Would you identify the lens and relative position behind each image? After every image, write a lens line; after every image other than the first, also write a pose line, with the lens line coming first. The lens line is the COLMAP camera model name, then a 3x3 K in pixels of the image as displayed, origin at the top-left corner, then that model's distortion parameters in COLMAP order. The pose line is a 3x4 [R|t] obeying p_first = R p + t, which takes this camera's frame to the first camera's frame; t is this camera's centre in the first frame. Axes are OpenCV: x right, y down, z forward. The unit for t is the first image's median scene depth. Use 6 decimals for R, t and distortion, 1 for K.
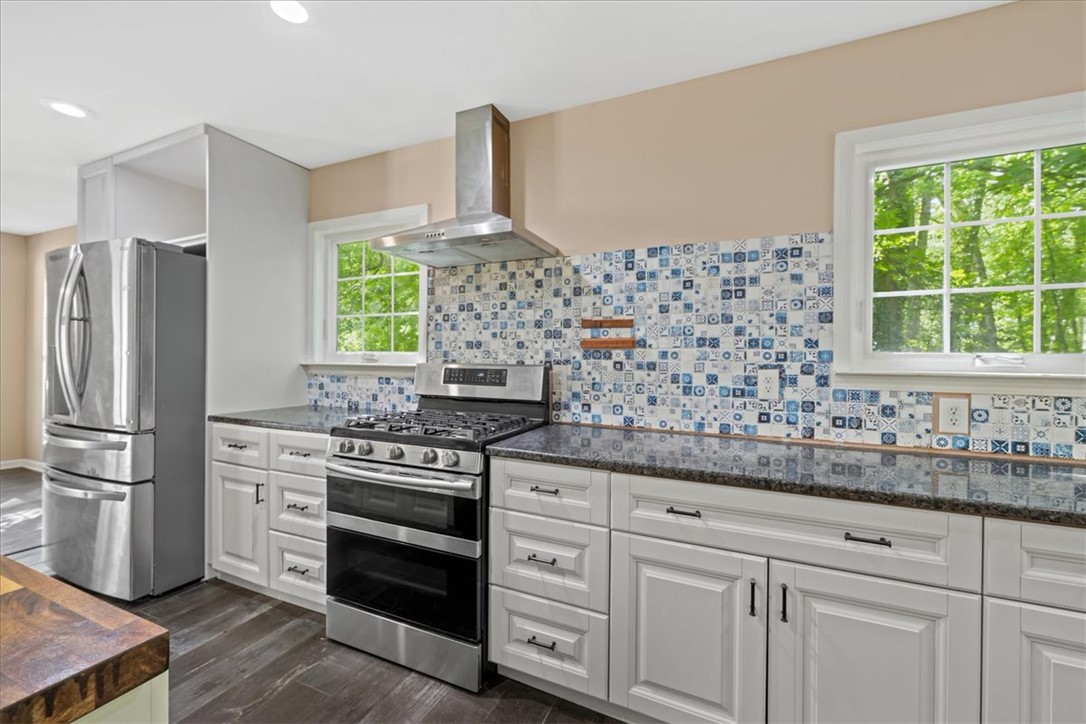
lens RADIAL K [[438.4, 0, 538.2], [0, 438.4, 361.8], [0, 0, 1]] dist [0.001131, -0.000340]
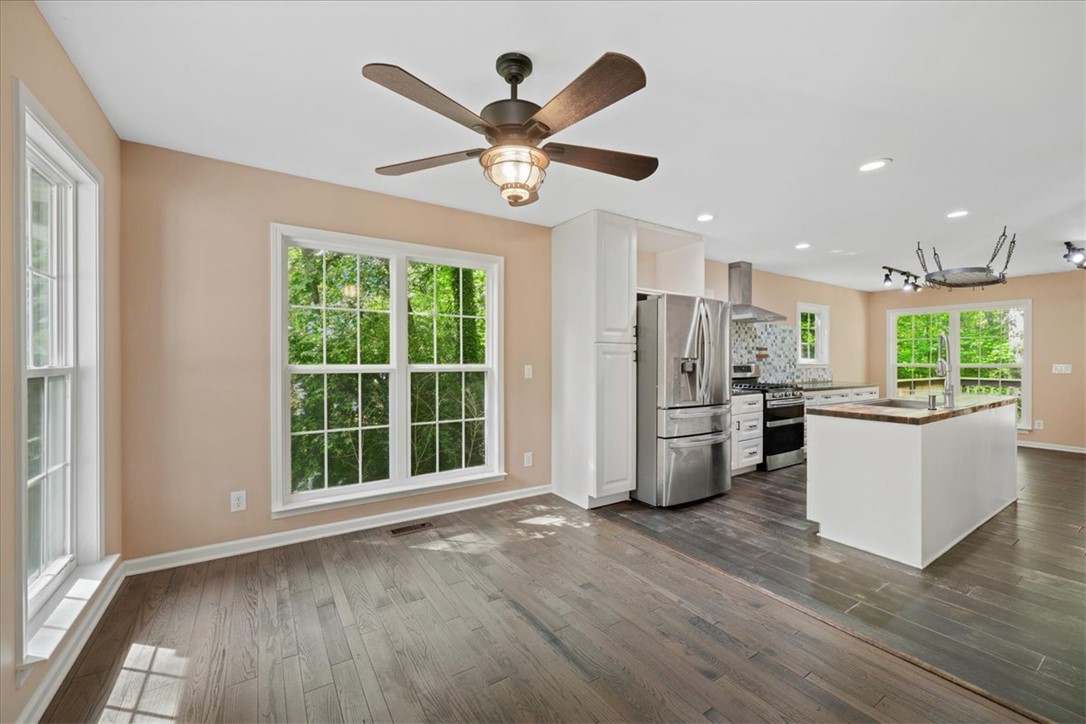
lens RADIAL K [[438.4, 0, 535.9], [0, 438.4, 362.0], [0, 0, 1]] dist [0.001131, -0.000340]
pose [[0.552027, -0.016726, 0.833659, -3.321169], [0.005519, 0.999850, 0.016406, -0.061908], [-0.833808, -0.004456, 0.552036, 0.702790]]
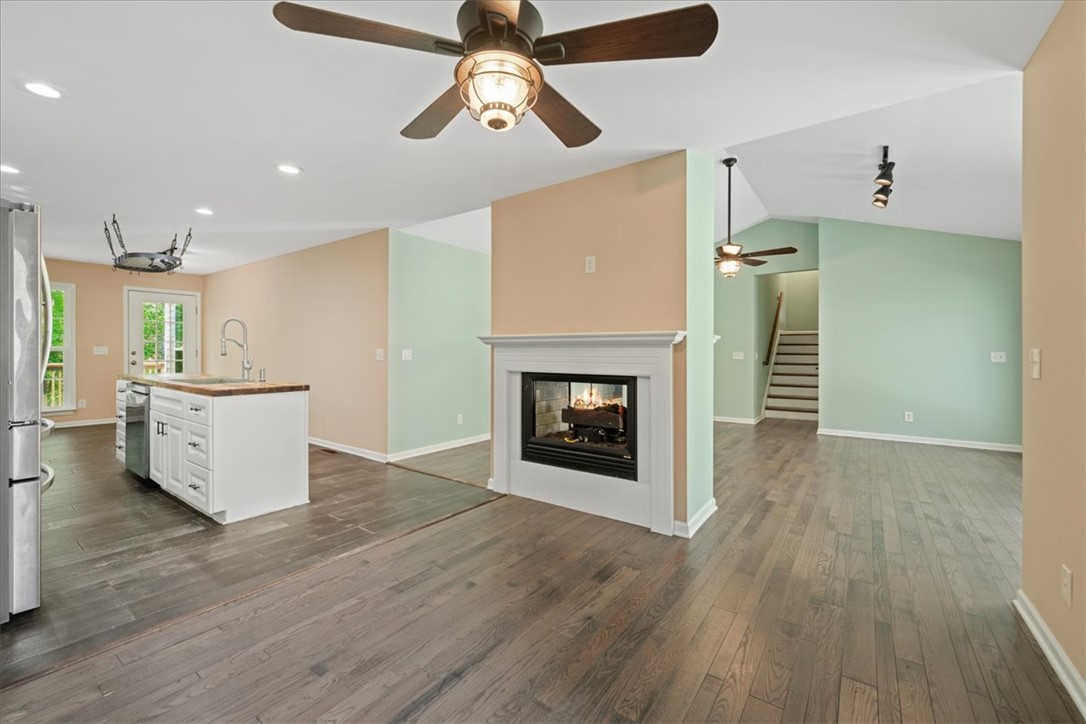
lens RADIAL K [[438.4, 0, 535.8], [0, 438.4, 357.9], [0, 0, 1]] dist [0.001131, -0.000340]
pose [[-0.976359, -0.024298, 0.214786, -2.725409], [-0.021269, 0.999639, 0.016399, -0.011730], [-0.215107, 0.011443, -0.976523, 2.101113]]
